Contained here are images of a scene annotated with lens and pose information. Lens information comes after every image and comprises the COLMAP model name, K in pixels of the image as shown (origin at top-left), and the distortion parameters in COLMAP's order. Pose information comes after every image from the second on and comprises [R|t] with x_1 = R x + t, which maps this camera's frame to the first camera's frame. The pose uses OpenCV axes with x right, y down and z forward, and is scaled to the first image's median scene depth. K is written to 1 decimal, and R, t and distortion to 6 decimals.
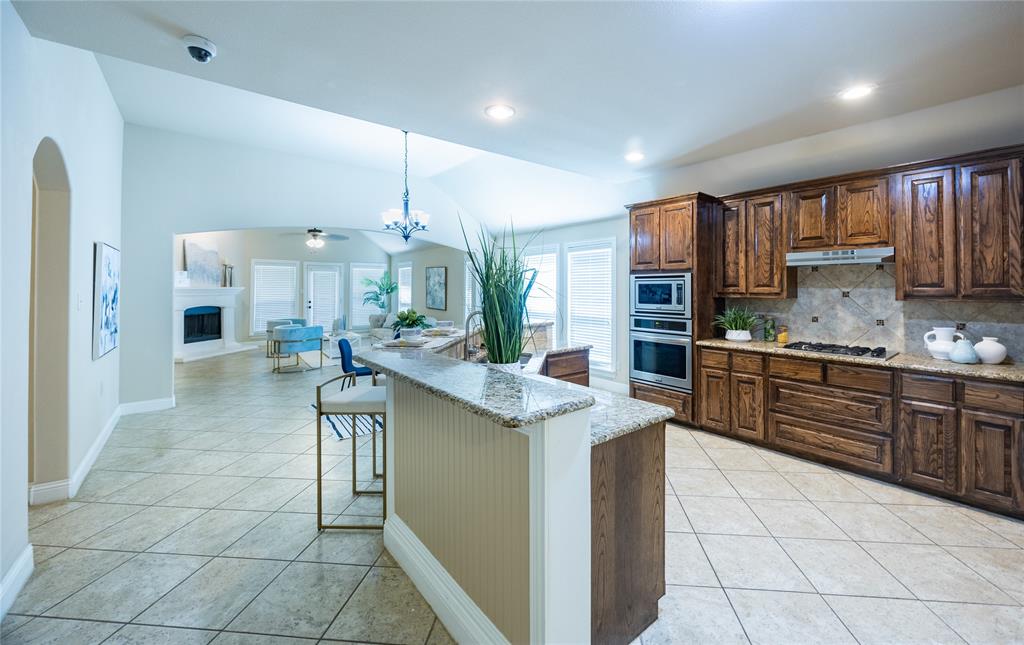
lens RADIAL K [[403.7, 0, 537.2], [0, 403.7, 285.7], [0, 0, 1]] dist [-0.003141, 0.000267]
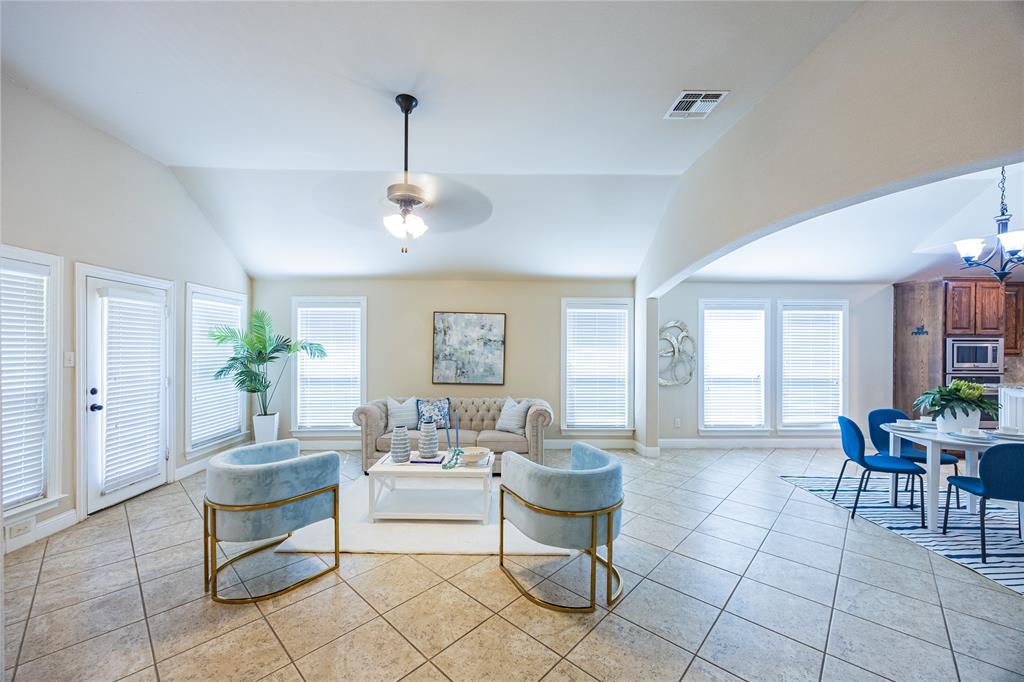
lens RADIAL K [[395.3, 0, 504.2], [0, 395.3, 346.3], [0, 0, 1]] dist [-0.002238, 0.000521]
pose [[0.626009, 0.004164, 0.779805, -1.613753], [-0.007222, 0.999974, 0.000458, 0.005686], [-0.779783, -0.005919, 0.626022, 1.458876]]
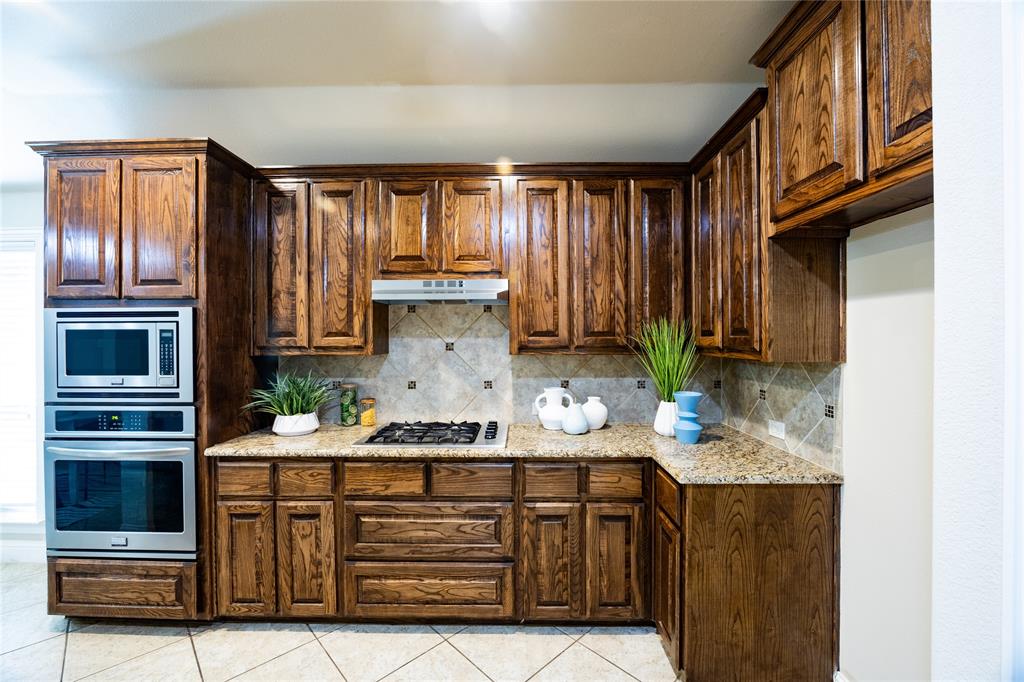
lens RADIAL K [[428.8, 0, 514.2], [0, 428.8, 338.0], [0, 0, 1]] dist [-0.011903, -0.000458]
pose [[0.655742, -0.004187, 0.754973, 0.251156], [0.000313, 0.999986, 0.005274, 0.002334], [-0.754985, -0.003222, 0.655734, 0.385462]]
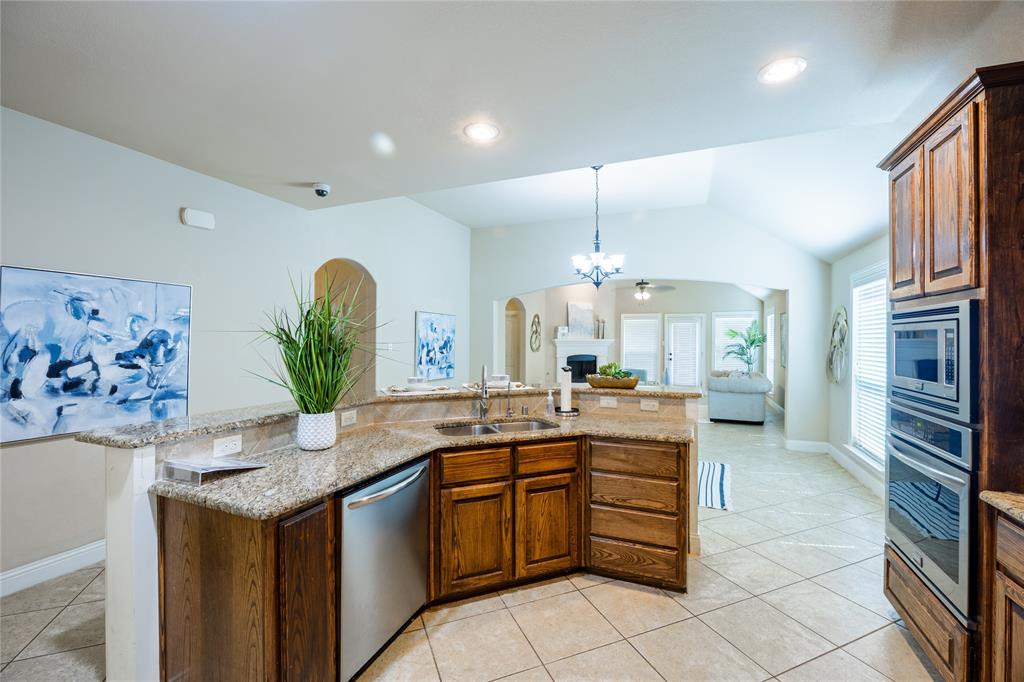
lens RADIAL K [[428.8, 0, 519.1], [0, 428.8, 337.5], [0, 0, 1]] dist [-0.011903, -0.000458]
pose [[0.467327, -0.002371, -0.884081, 0.528837], [0.000506, 0.999997, -0.002415, 0.003882], [0.884084, 0.000681, 0.467327, 0.462261]]
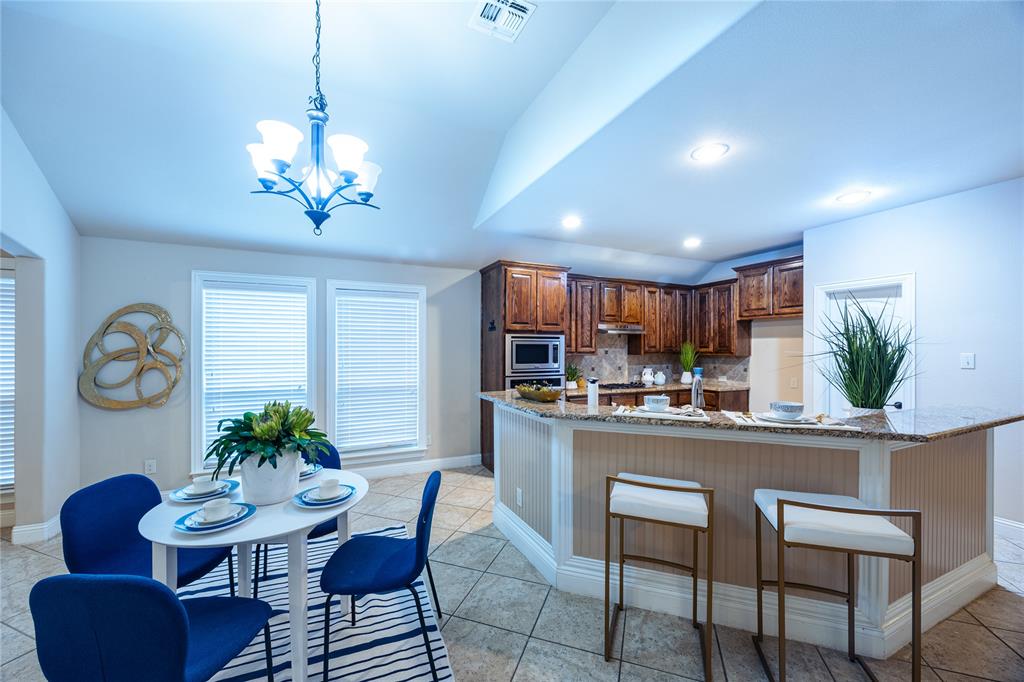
lens RADIAL K [[395.3, 0, 510.1], [0, 395.3, 350.6], [0, 0, 1]] dist [-0.002238, 0.000521]
pose [[0.263240, -0.005725, 0.964714, -0.758098], [-0.006453, 0.999950, 0.007695, 0.004884], [-0.964709, -0.008251, 0.263189, 0.851686]]
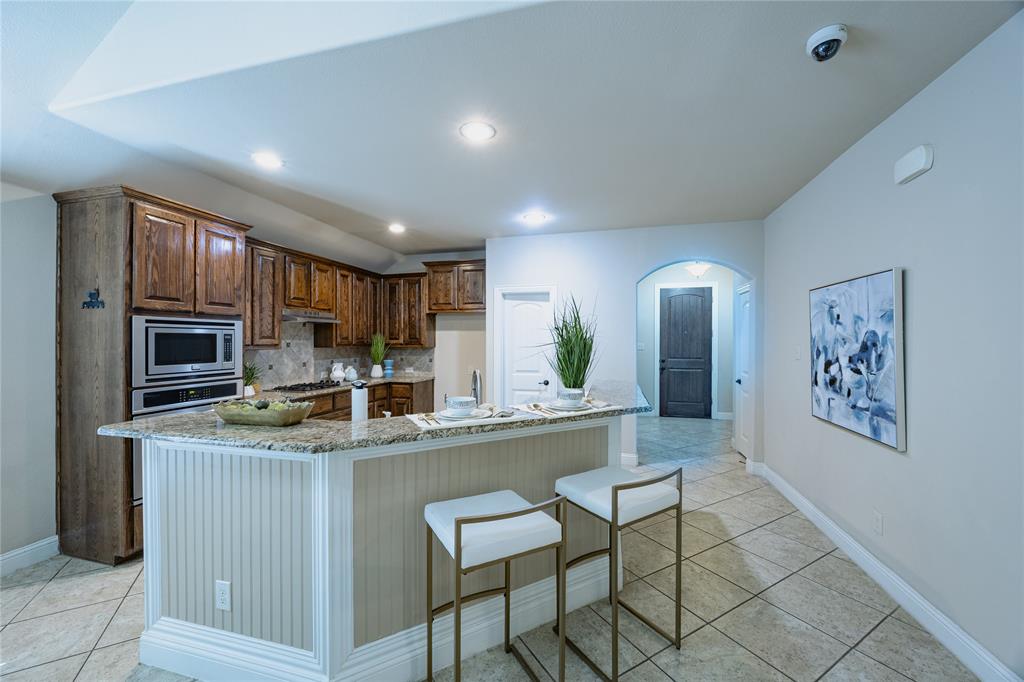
lens RADIAL K [[395.3, 0, 511.3], [0, 395.3, 342.0], [0, 0, 1]] dist [-0.002238, 0.000521]
pose [[-0.570358, -0.003841, 0.821387, -0.581285], [-0.005403, 0.999985, 0.000924, 0.007008], [-0.821378, -0.003911, -0.570370, 1.008743]]
